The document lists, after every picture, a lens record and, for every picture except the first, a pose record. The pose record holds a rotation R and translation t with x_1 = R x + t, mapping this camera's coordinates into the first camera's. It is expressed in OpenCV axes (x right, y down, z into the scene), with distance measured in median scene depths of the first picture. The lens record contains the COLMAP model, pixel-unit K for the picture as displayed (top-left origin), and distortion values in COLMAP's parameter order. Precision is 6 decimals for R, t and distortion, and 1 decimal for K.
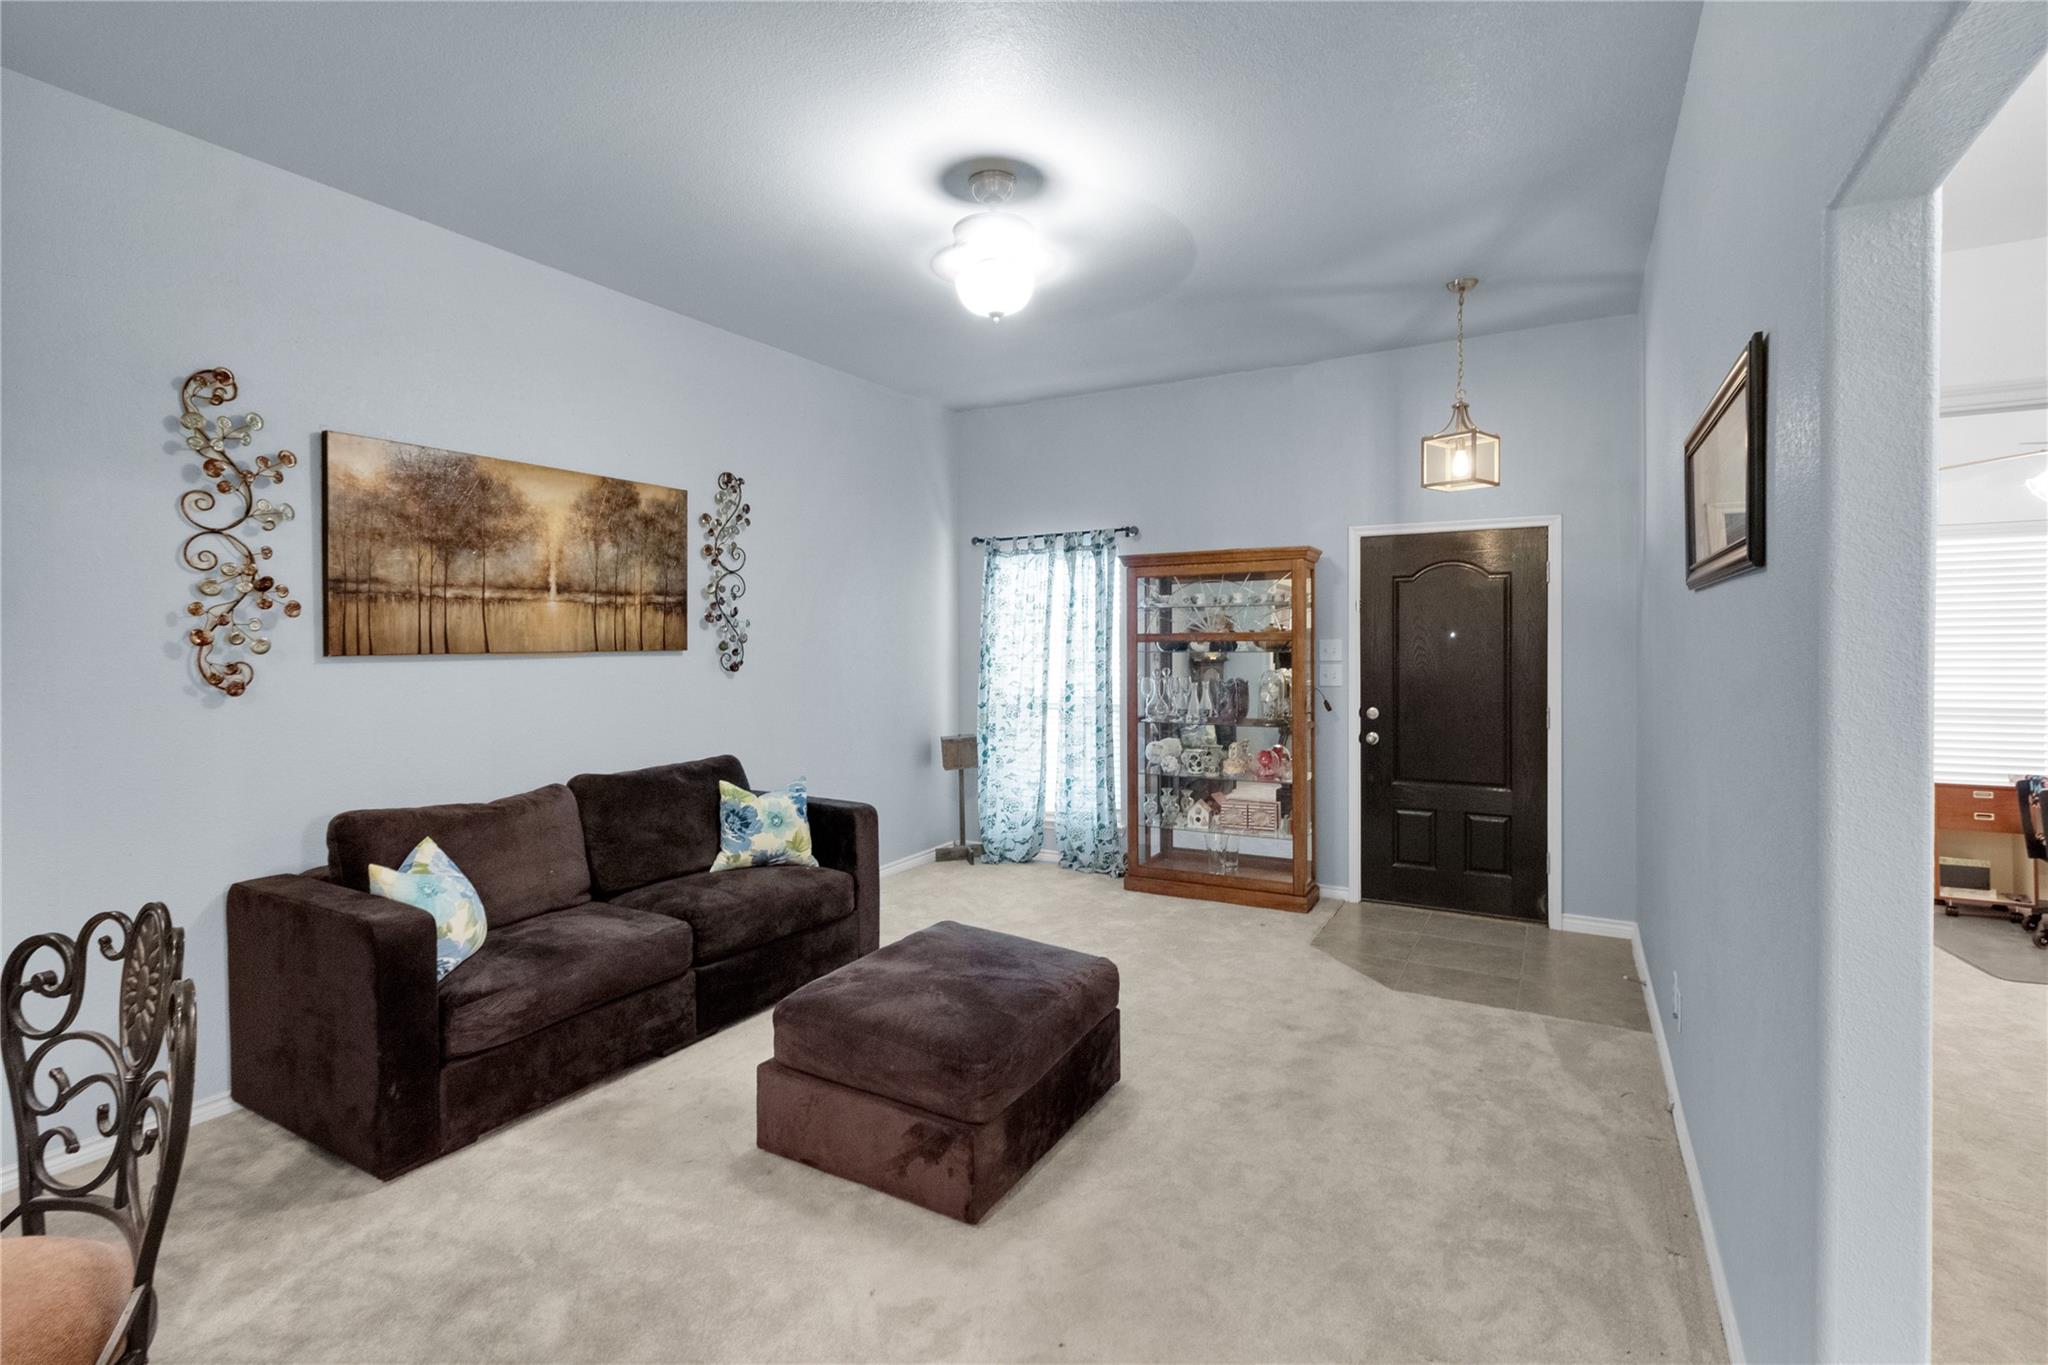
lens RADIAL K [[965.7, 0, 1024.5], [0, 965.7, 653.6], [0, 0, 1]] dist [0.004026, -0.000737]
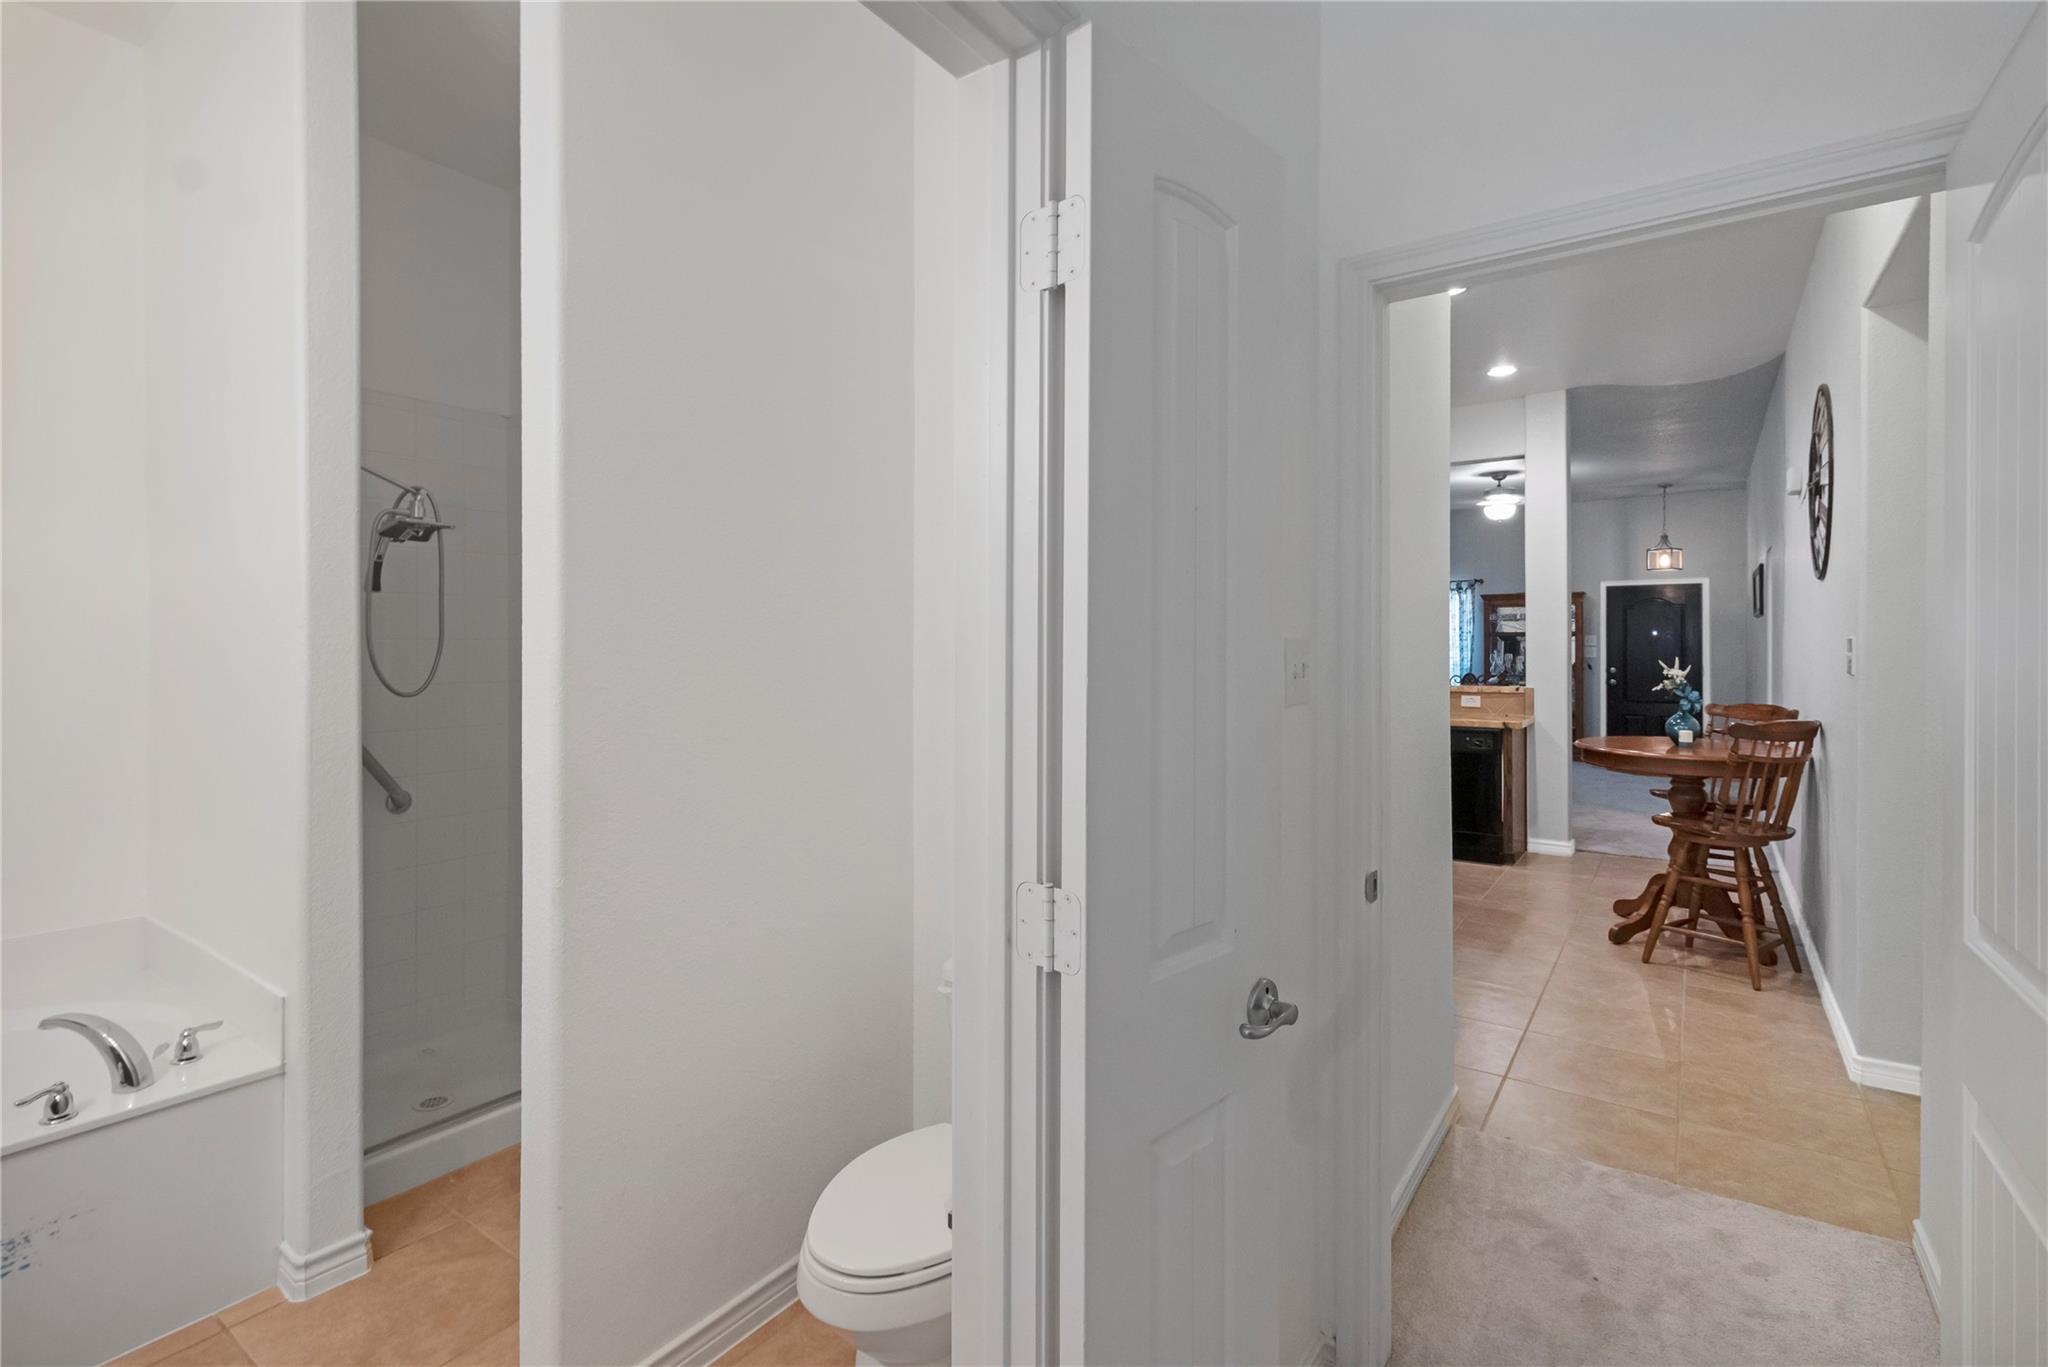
lens RADIAL K [[962.6, 0, 1021.3], [0, 962.6, 640.9], [0, 0, 1]] dist [0.007340, -0.003051]
pose [[0.994999, 0.002154, -0.099858, -0.821845], [-0.003798, 0.999860, -0.016277, 0.043263], [0.099809, 0.016575, 0.994869, -1.406816]]
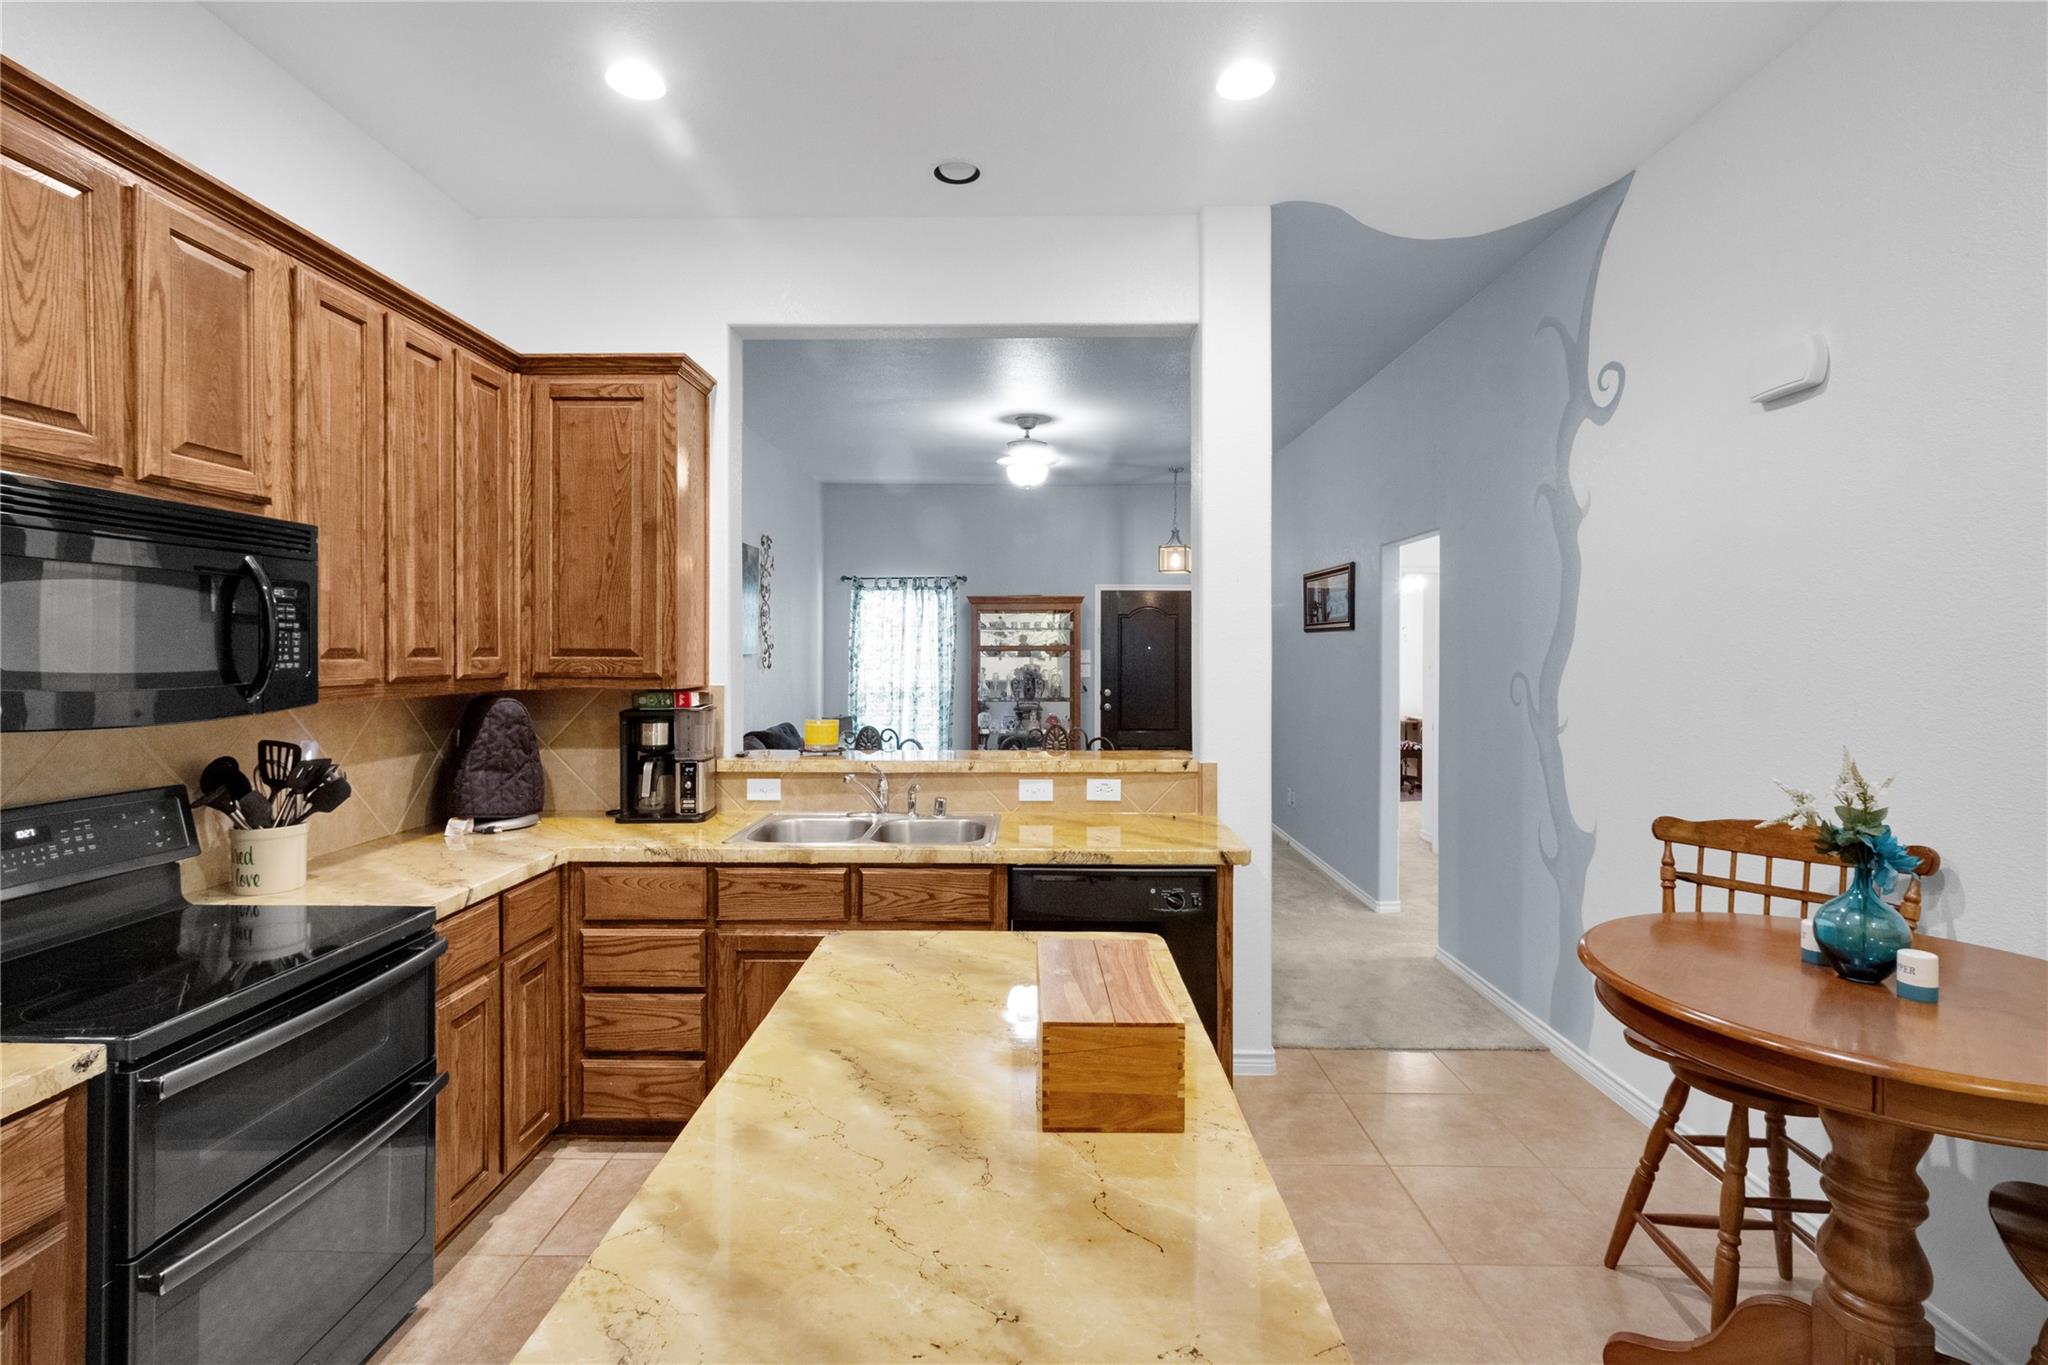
lens RADIAL K [[965.7, 0, 1023.1], [0, 965.7, 655.2], [0, 0, 1]] dist [0.004026, -0.000737]
pose [[0.874884, 0.003401, 0.484321, -0.711118], [0.000288, 0.999972, -0.007542, 0.009107], [-0.484333, 0.006738, 0.874858, -0.514865]]
